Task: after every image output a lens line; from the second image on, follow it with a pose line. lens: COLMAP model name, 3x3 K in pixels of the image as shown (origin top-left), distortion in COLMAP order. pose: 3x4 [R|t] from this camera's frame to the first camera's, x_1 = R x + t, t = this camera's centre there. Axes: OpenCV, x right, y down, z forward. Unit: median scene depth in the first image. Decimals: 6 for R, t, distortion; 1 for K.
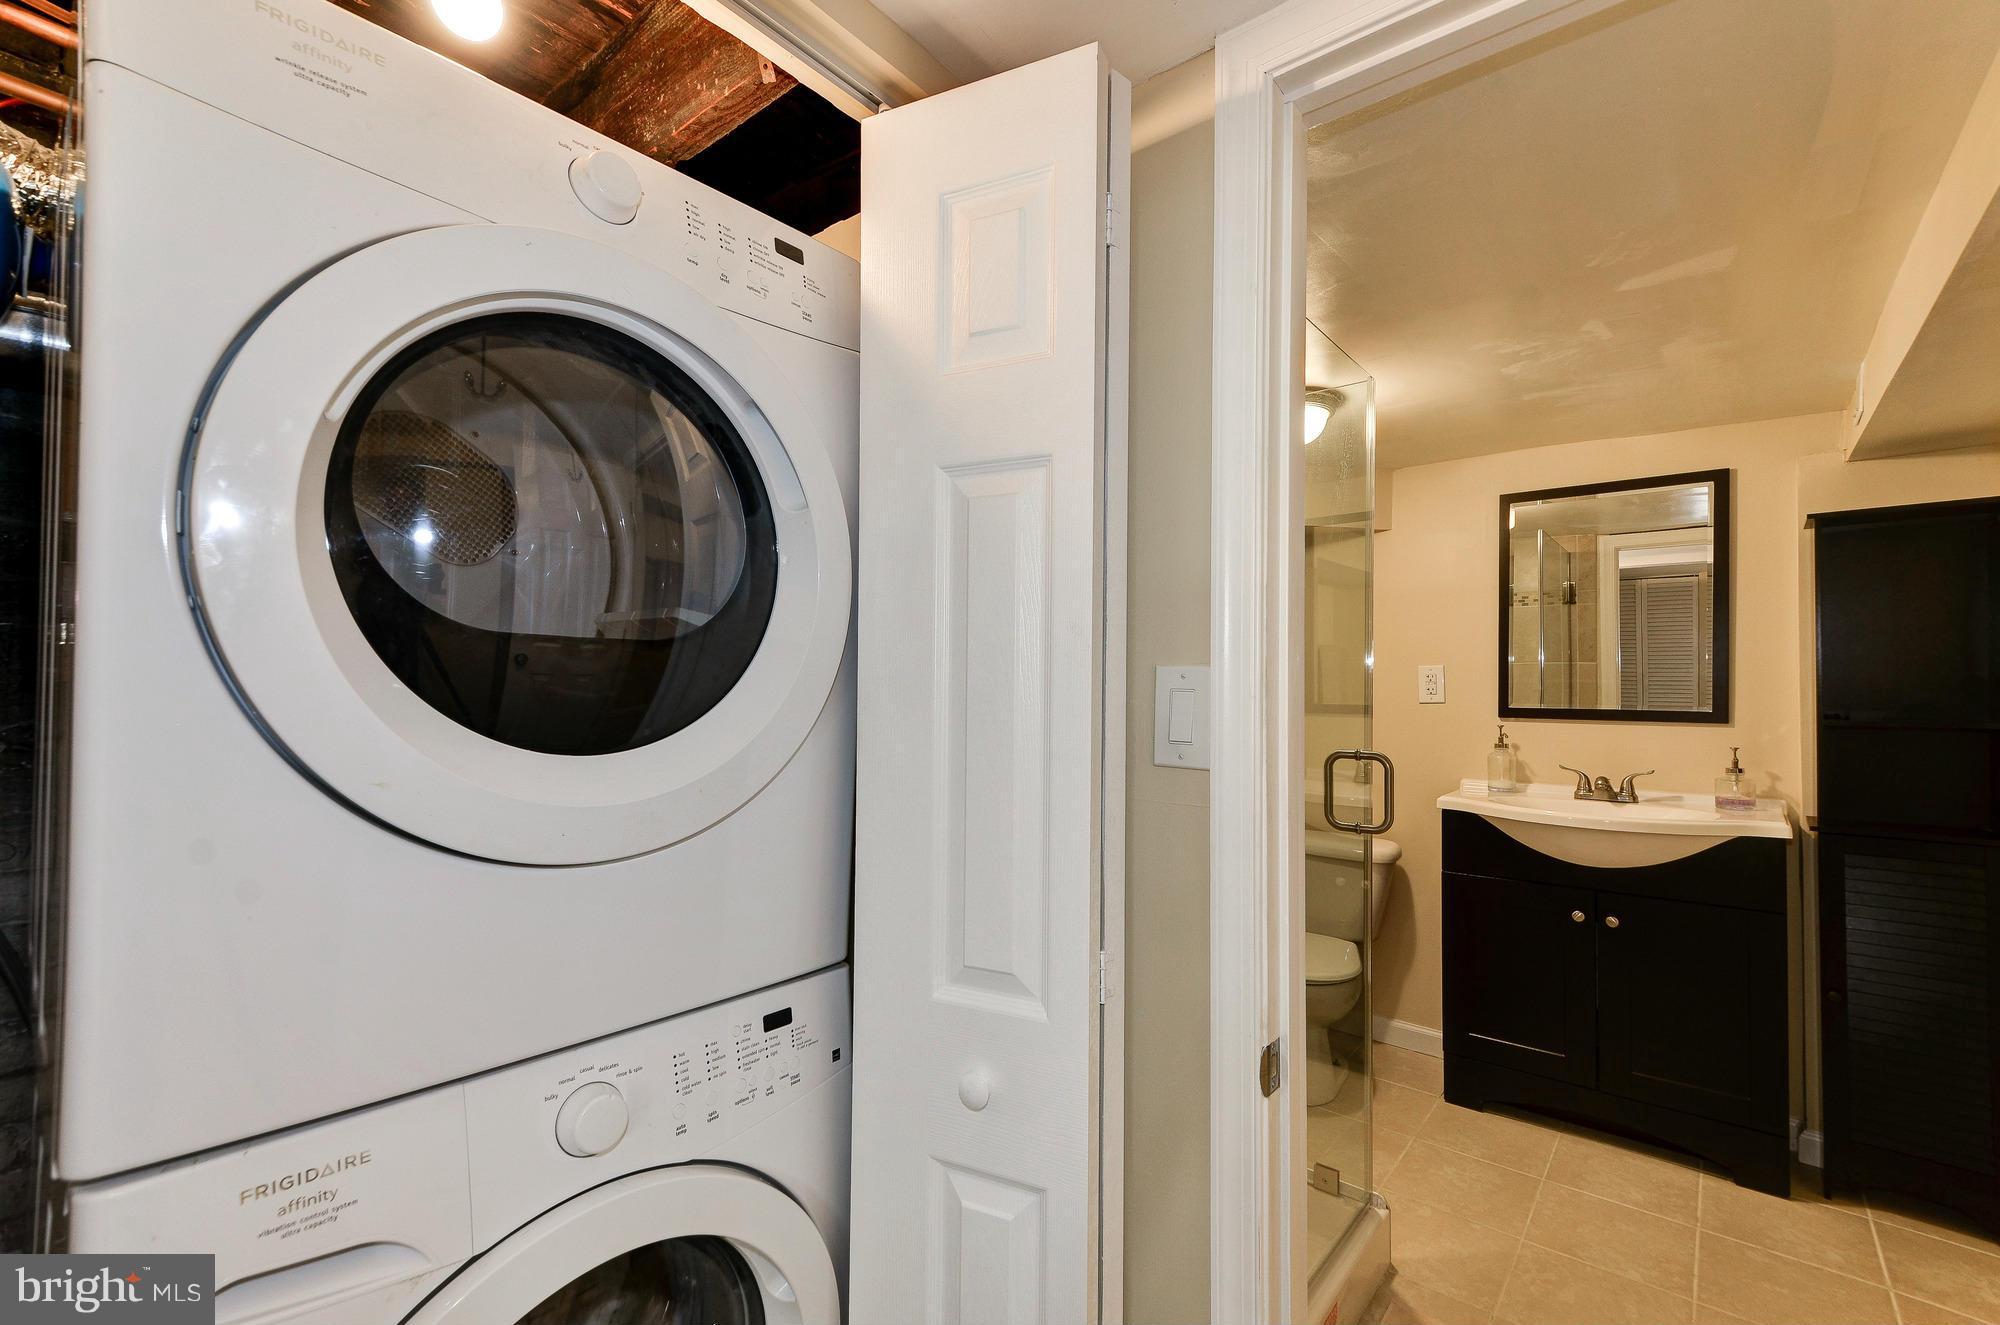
lens RADIAL K [[854.4, 0, 1005.1], [0, 854.4, 677.4], [0, 0, 1]] dist [0.003274, -0.000518]
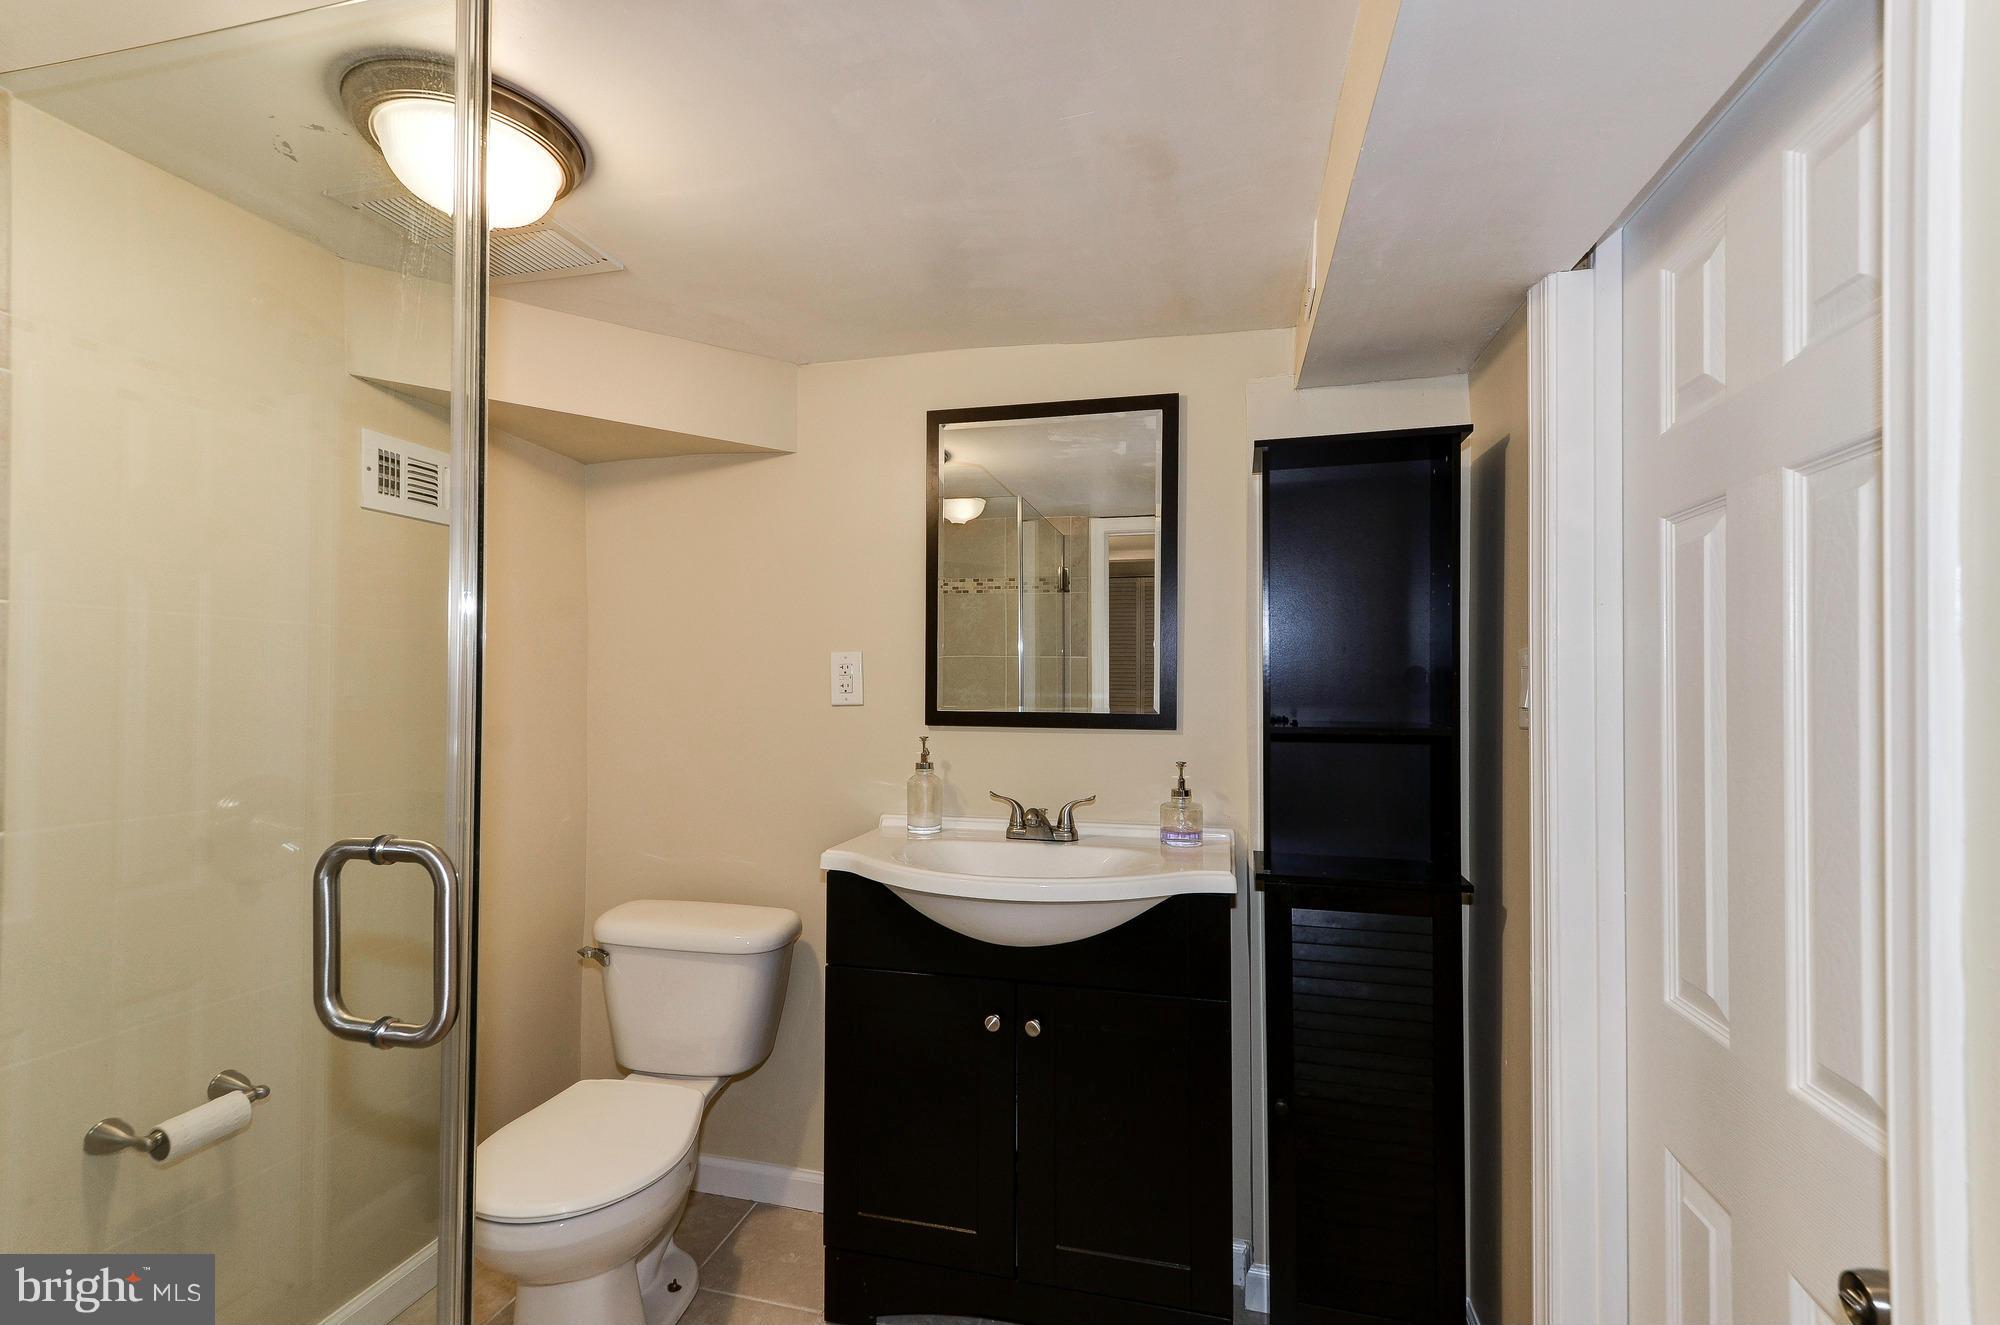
lens RADIAL K [[854.4, 0, 1005.1], [0, 854.4, 677.4], [0, 0, 1]] dist [0.003274, -0.000518]
pose [[0.899133, 0.001556, 0.437672, 0.362261], [-0.001964, 0.999998, 0.000479, 0.007611], [-0.437670, -0.001290, 0.899135, 0.371115]]
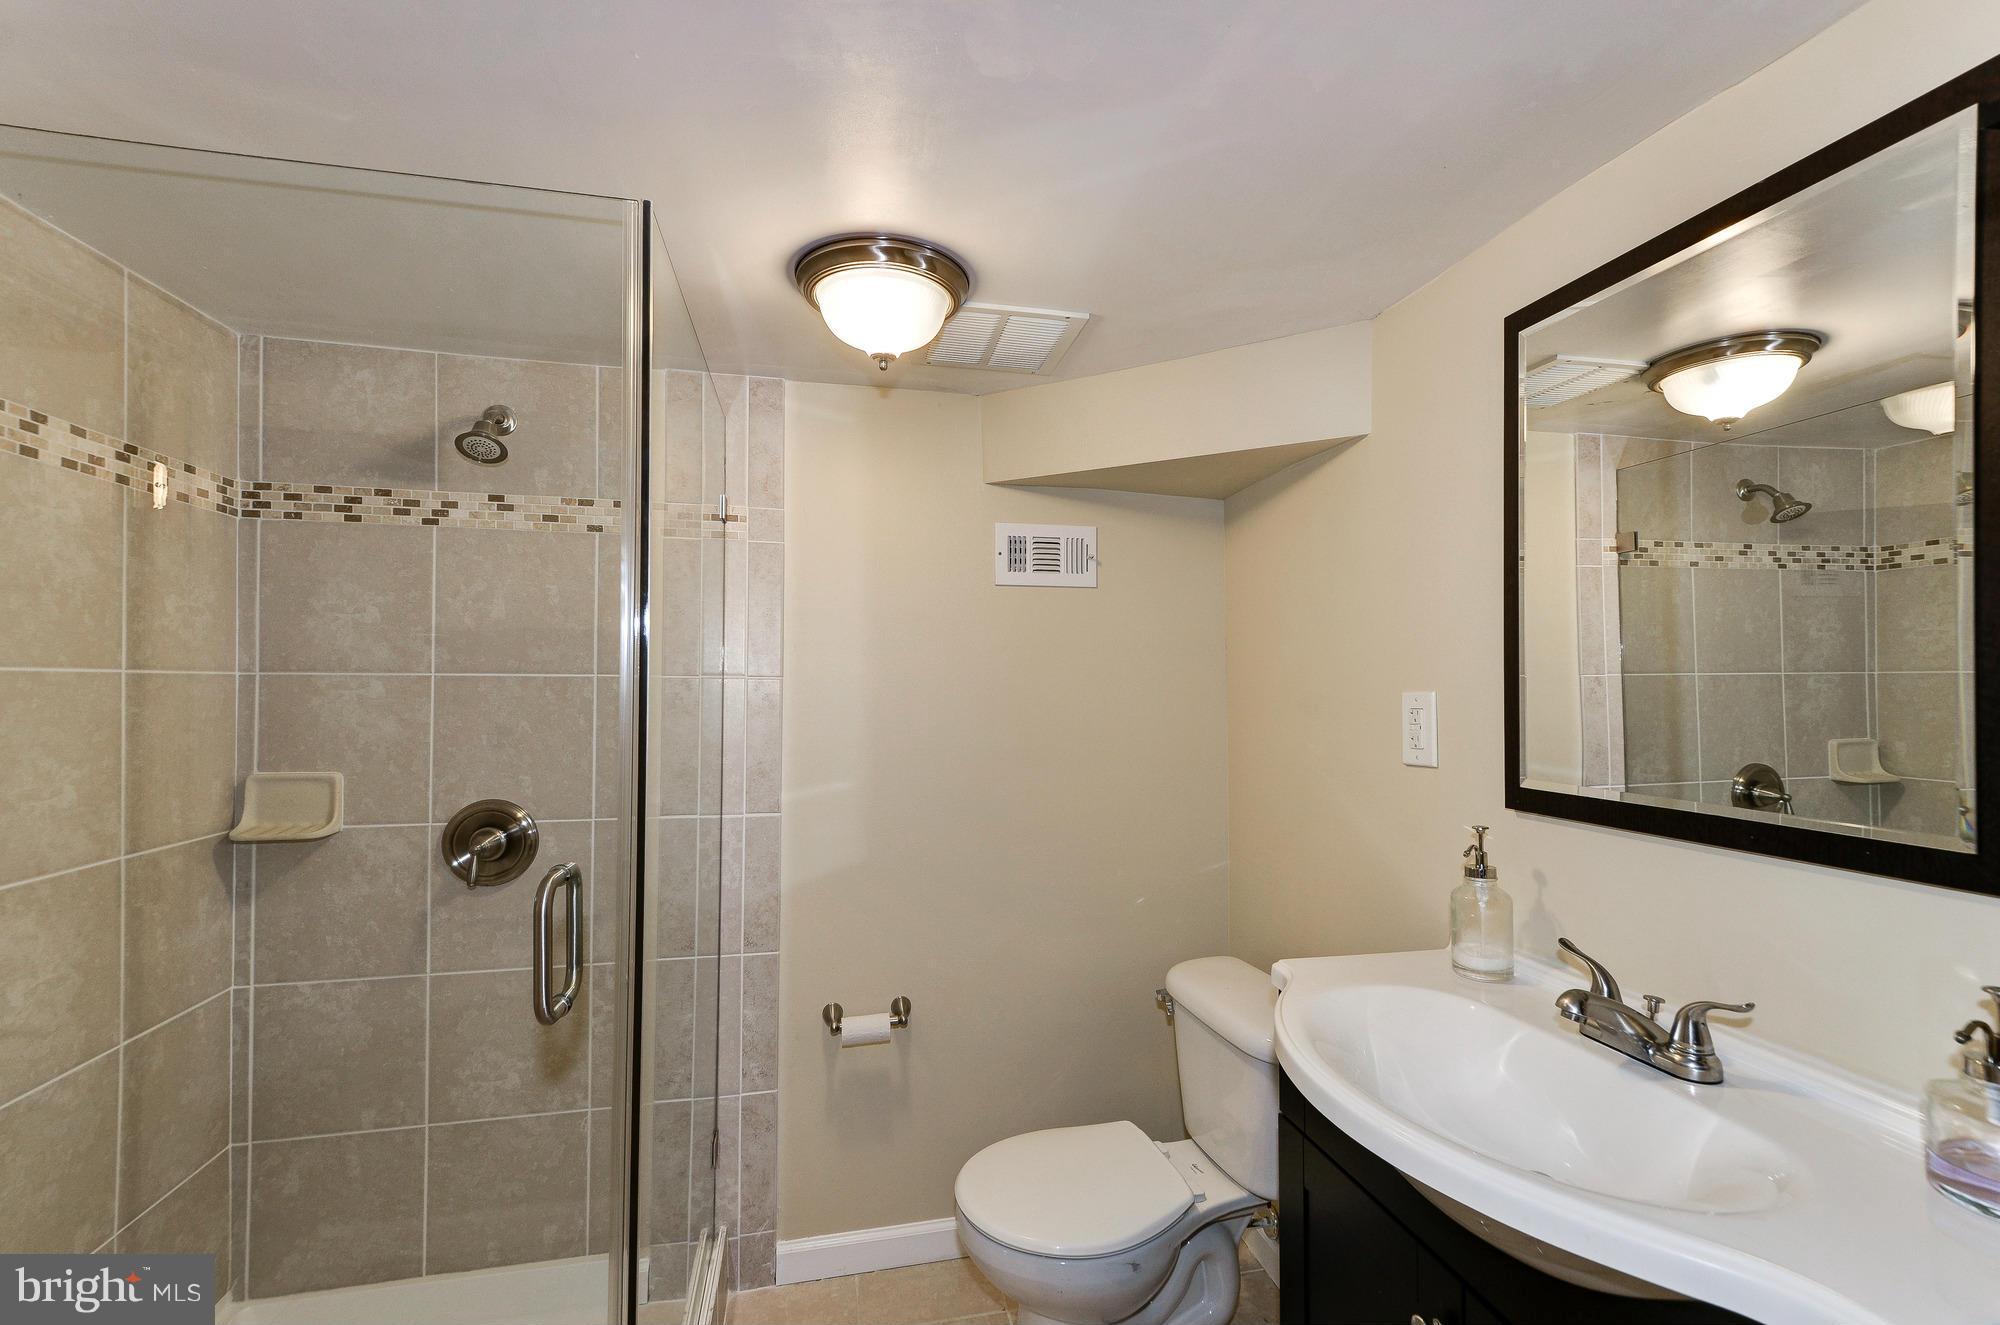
lens RADIAL K [[854.4, 0, 1005.1], [0, 854.4, 677.4], [0, 0, 1]] dist [0.003274, -0.000518]
pose [[0.782217, -0.014607, -0.622835, 0.726032], [0.007149, 0.999870, -0.014470, -0.019379], [0.622965, 0.006866, 0.782219, 0.534350]]
